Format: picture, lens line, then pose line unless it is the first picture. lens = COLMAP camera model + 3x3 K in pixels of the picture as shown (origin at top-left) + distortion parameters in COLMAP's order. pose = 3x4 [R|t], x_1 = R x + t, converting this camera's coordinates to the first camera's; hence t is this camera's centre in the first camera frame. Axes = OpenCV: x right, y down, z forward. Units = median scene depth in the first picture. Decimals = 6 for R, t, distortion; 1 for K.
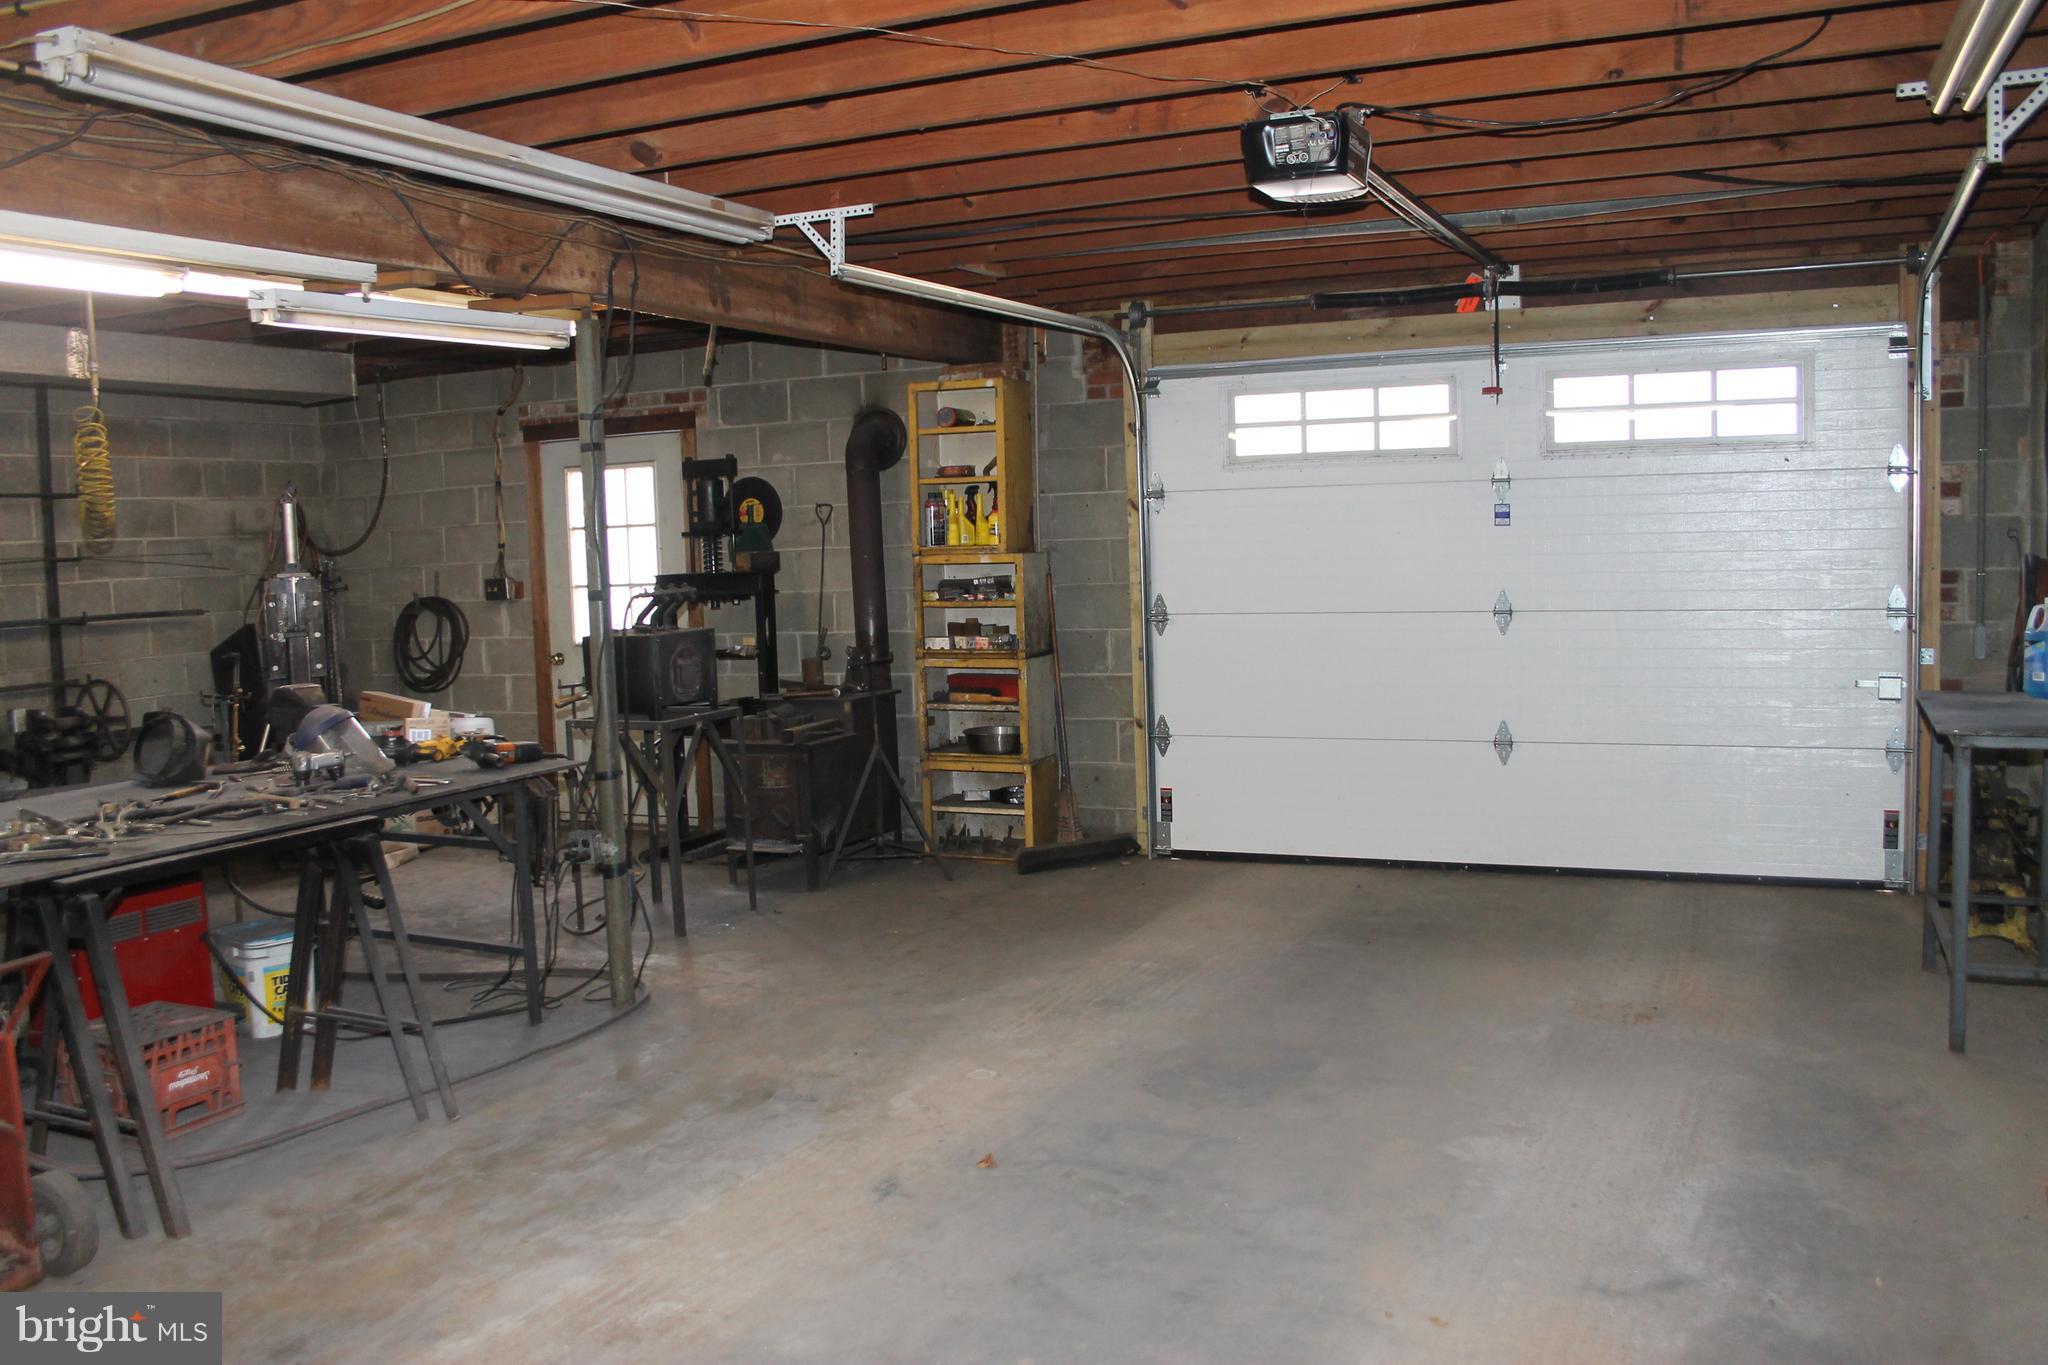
lens RADIAL K [[1717.3, 0, 1024.0], [0, 1717.3, 682.5], [0, 0, 1]] dist [-0.073657, 0.005687]
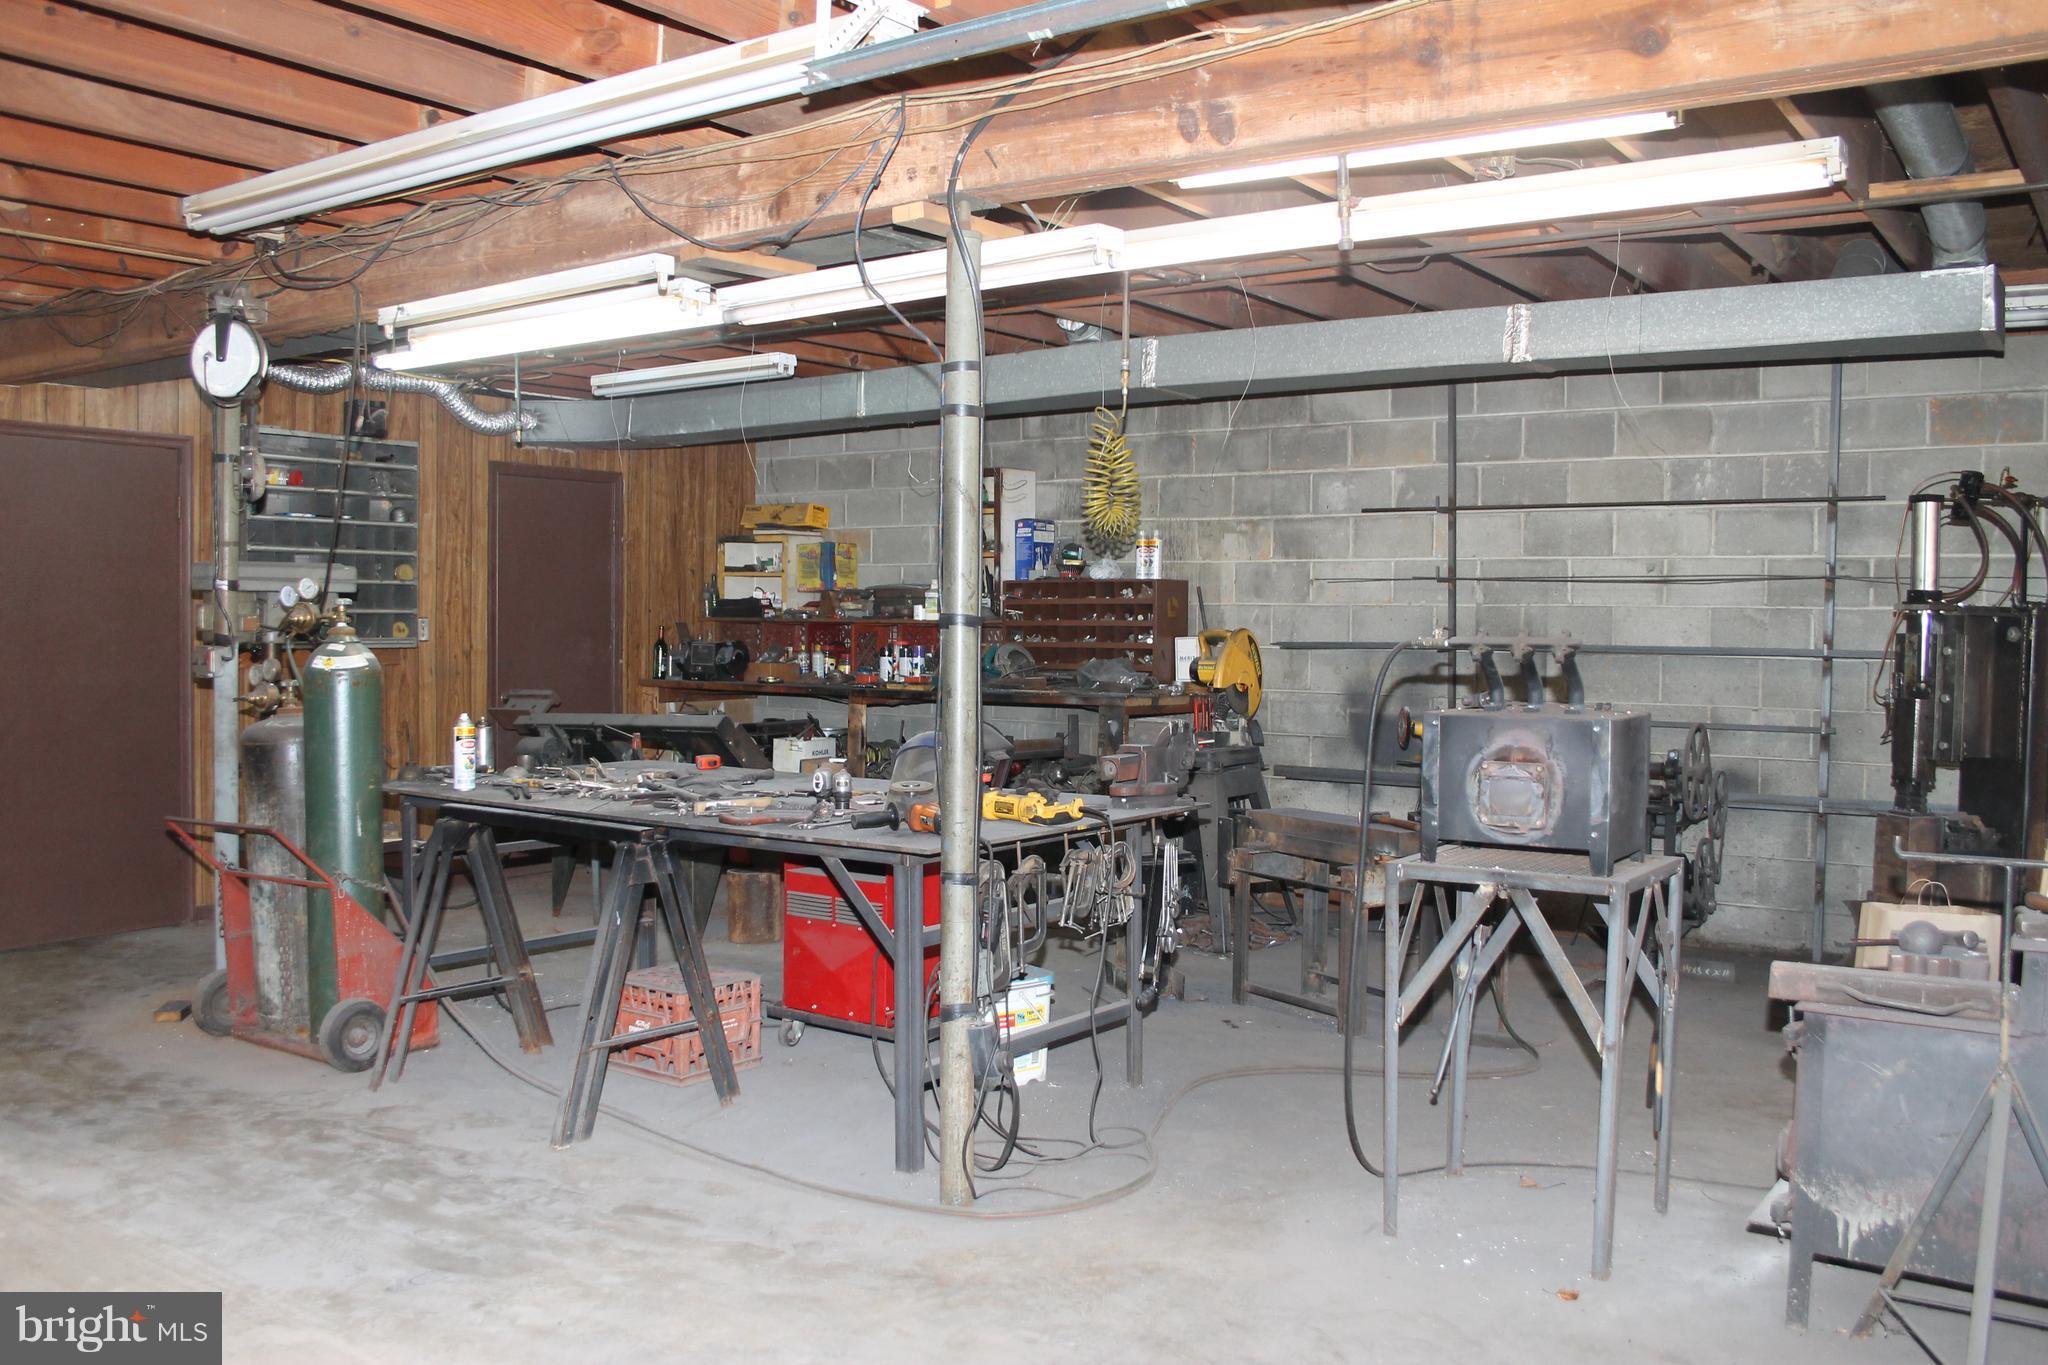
lens RADIAL K [[1717.3, 0, 1024.0], [0, 1717.3, 682.5], [0, 0, 1]] dist [-0.073657, 0.005687]
pose [[-0.184369, 0.066071, -0.980634, 0.569081], [-0.086888, 0.992736, 0.083222, -0.111499], [0.979009, 0.100549, -0.177289, 1.482517]]
